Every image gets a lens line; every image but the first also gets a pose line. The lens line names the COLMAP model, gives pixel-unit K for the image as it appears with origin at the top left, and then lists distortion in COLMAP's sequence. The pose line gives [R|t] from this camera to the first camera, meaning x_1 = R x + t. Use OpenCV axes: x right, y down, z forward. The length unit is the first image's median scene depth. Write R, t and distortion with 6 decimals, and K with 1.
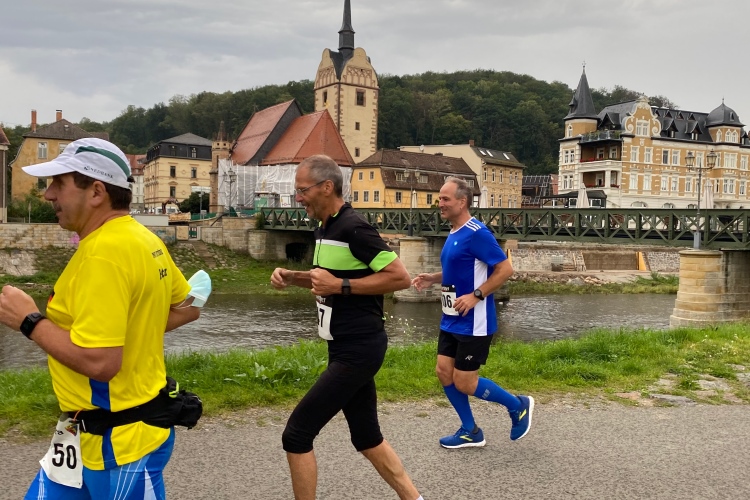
lens RADIAL K [[672.5, 0, 375.0], [0, 672.5, 250.0], [0, 0, 1]] dist [0.054806, -0.015135]
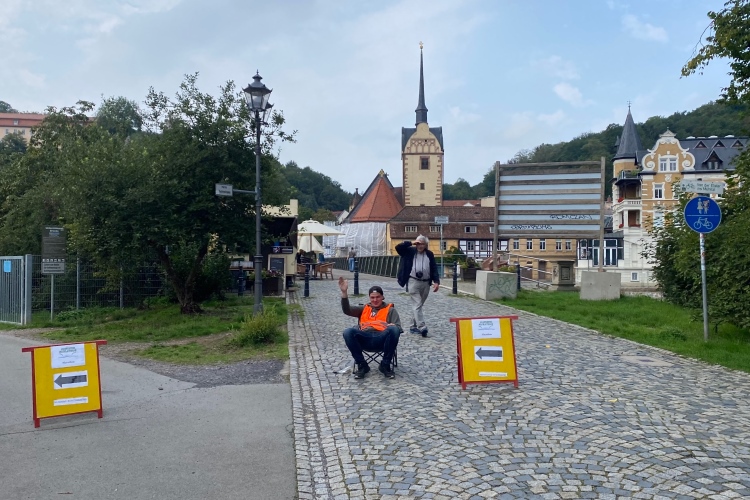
lens RADIAL K [[672.5, 0, 375.0], [0, 672.5, 250.0], [0, 0, 1]] dist [0.054806, -0.015135]
pose [[0.800185, -0.030513, -0.598976, 0.629807], [-0.008522, 0.998026, -0.062226, 0.005361], [0.599692, 0.054897, 0.798345, -0.006904]]
